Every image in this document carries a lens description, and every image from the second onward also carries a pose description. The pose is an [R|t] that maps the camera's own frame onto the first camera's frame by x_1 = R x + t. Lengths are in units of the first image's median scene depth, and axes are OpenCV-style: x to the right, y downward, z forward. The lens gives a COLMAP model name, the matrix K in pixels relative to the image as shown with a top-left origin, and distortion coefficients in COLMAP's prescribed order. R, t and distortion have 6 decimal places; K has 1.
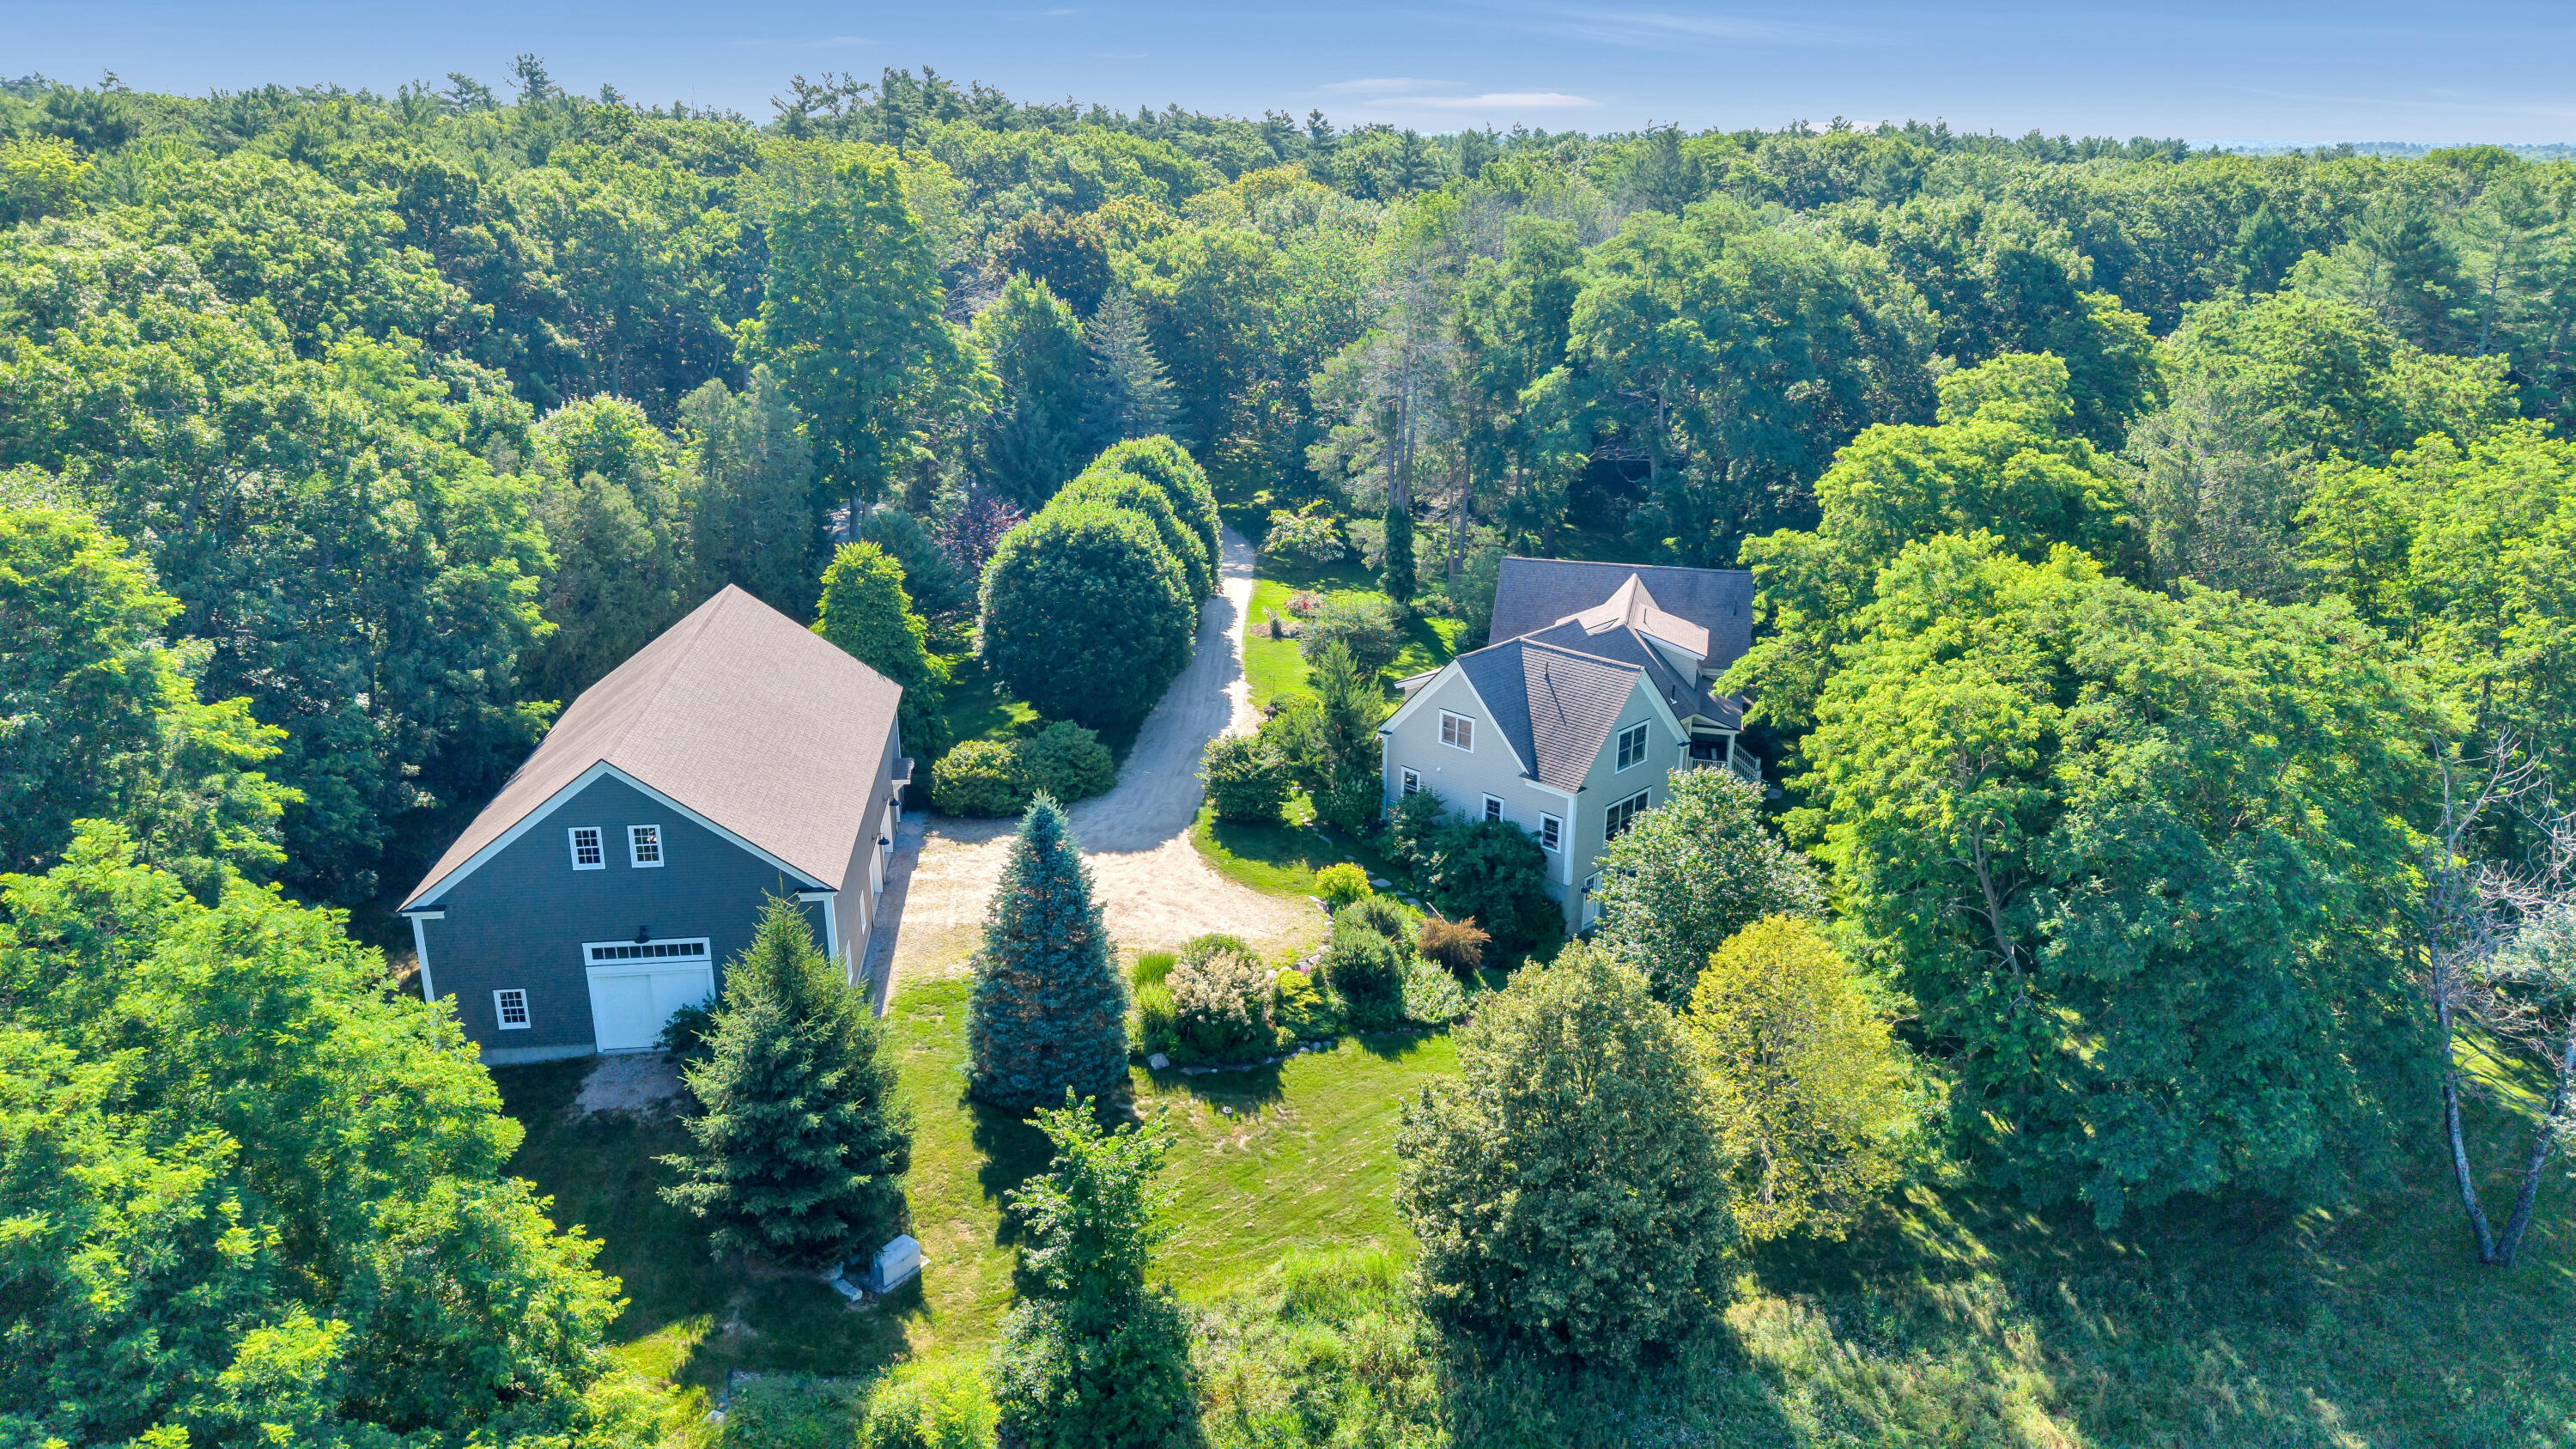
lens RADIAL K [[1675.0, 0, 1283.3], [0, 1675.0, 768.1], [0, 0, 1]] dist [0.025696, -0.024004]
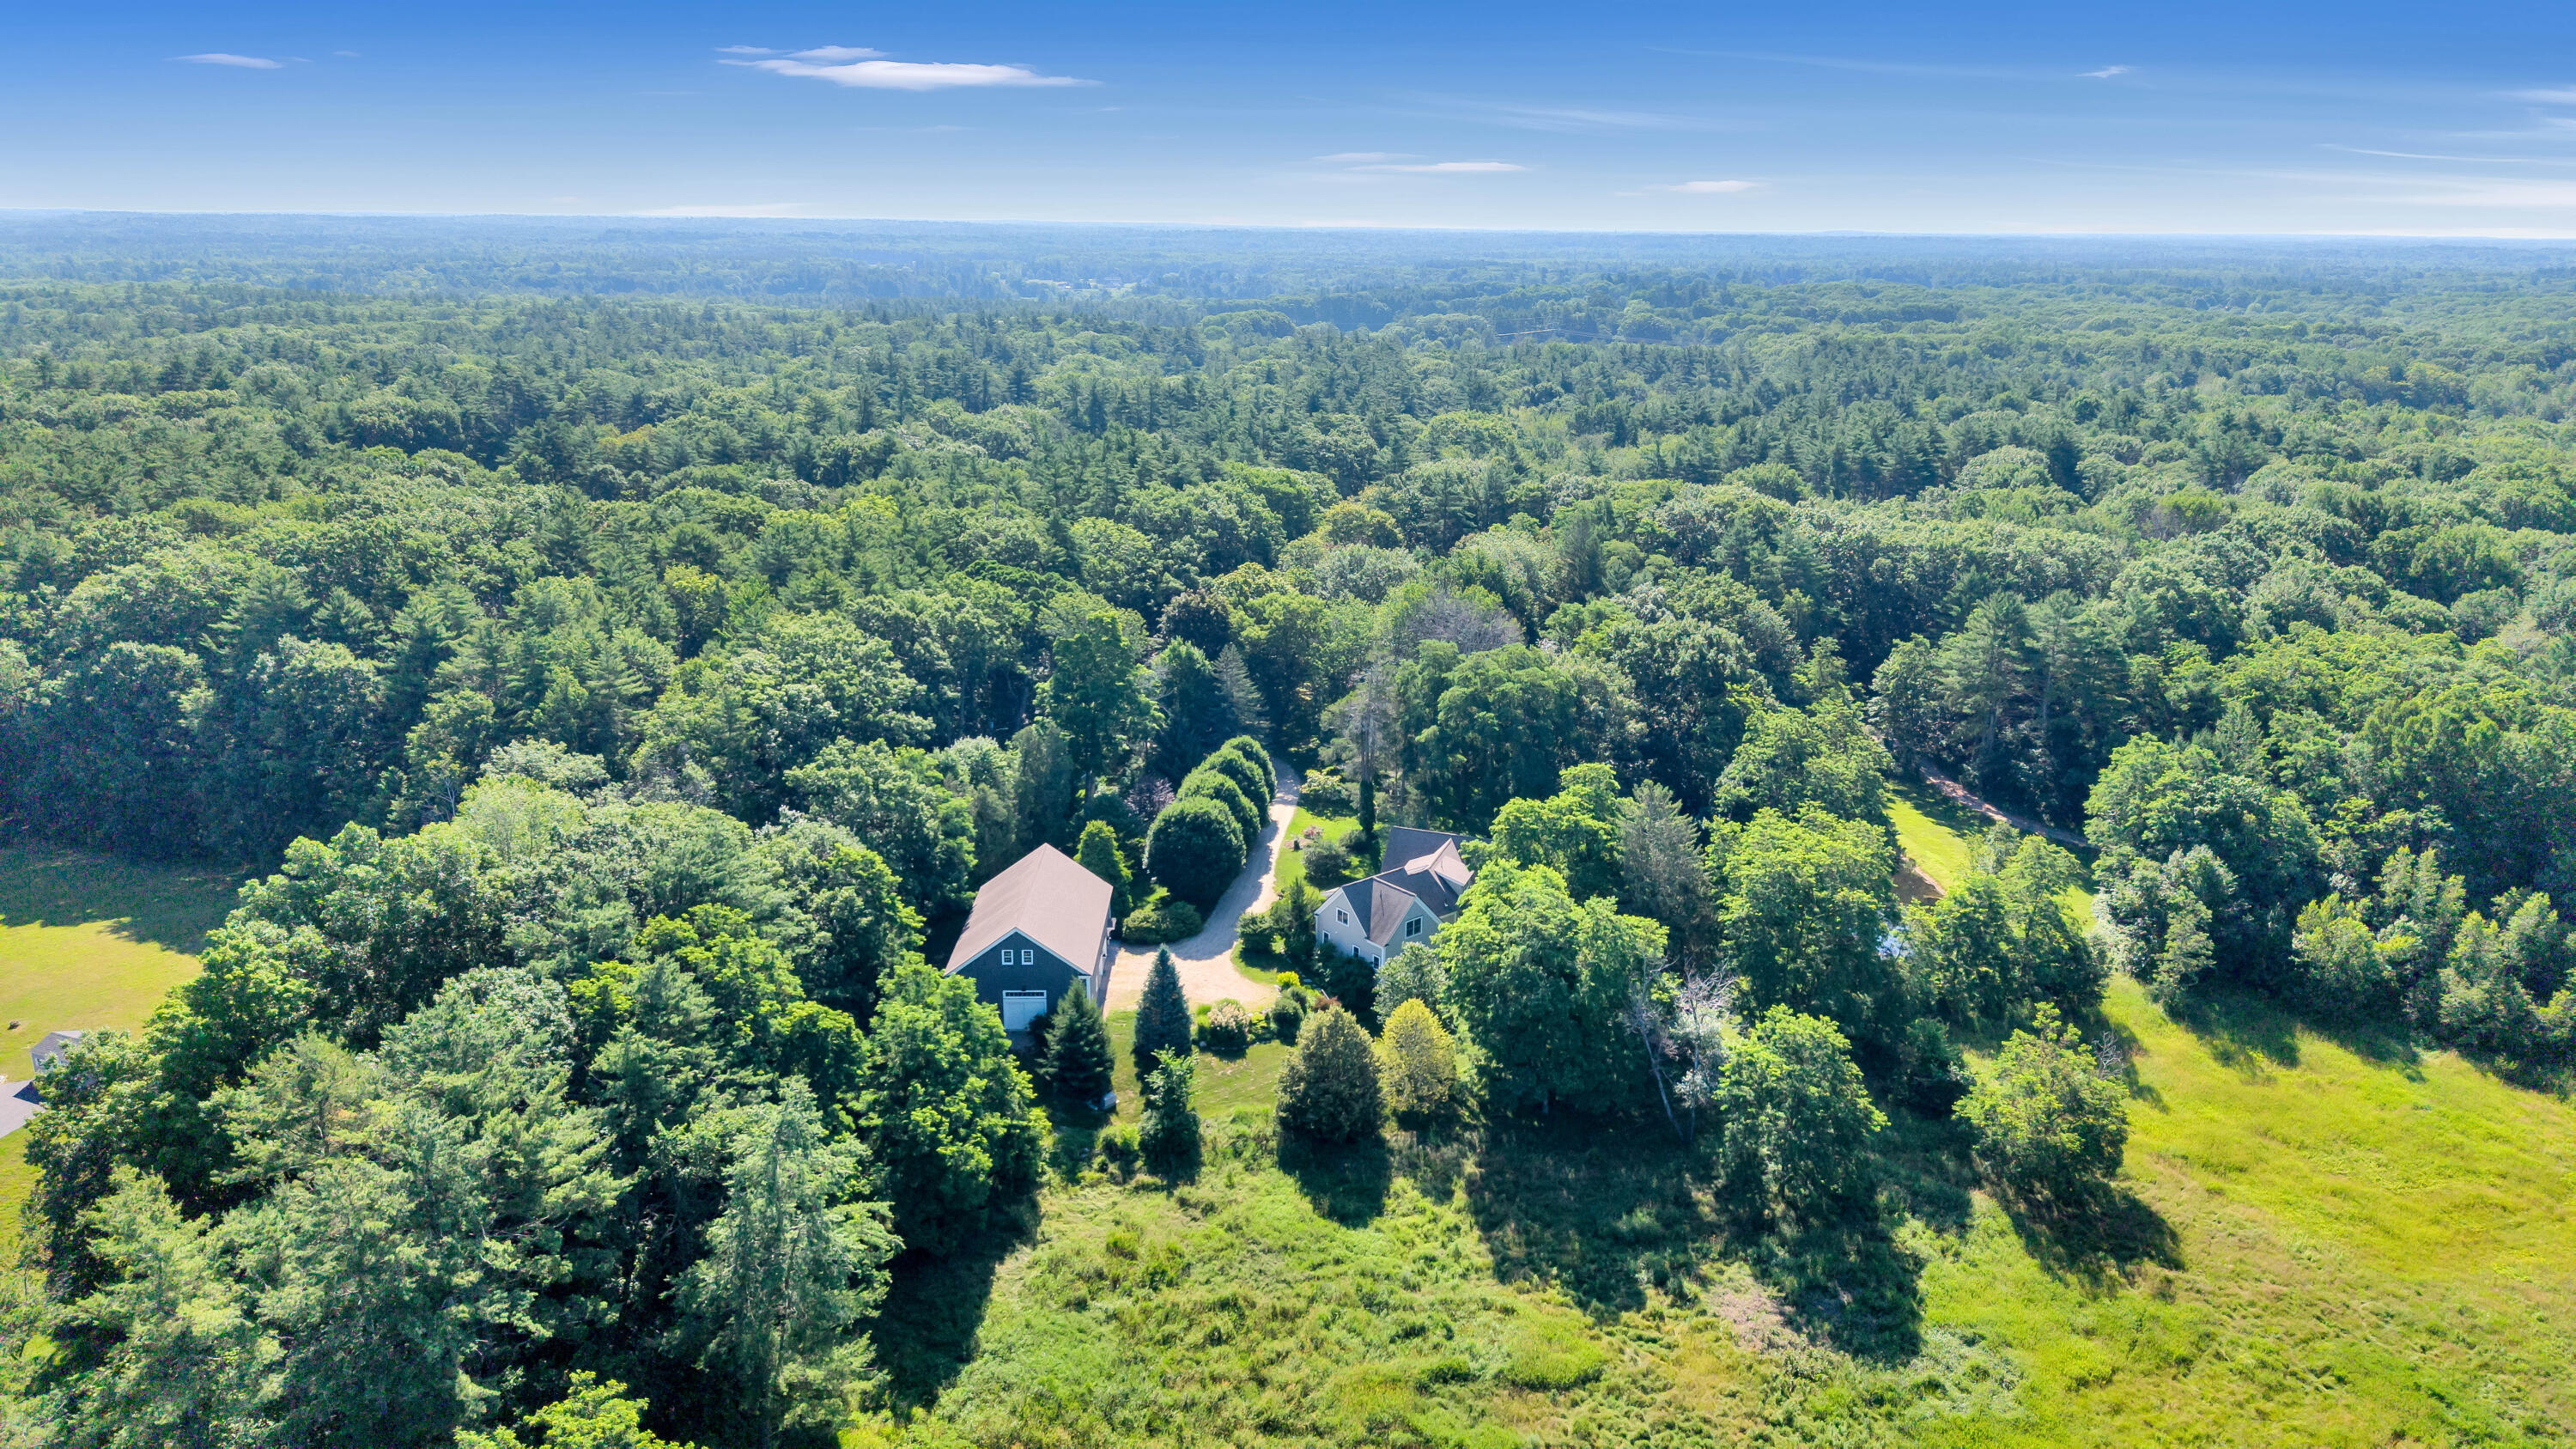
lens RADIAL K [[1675.0, 0, 1283.3], [0, 1675.0, 768.1], [0, 0, 1]] dist [0.025696, -0.024004]
pose [[0.994287, 0.033684, -0.101286, 0.244392], [-0.038035, 0.998421, -0.041338, -0.126630], [0.099733, 0.044955, 0.993998, -1.323304]]
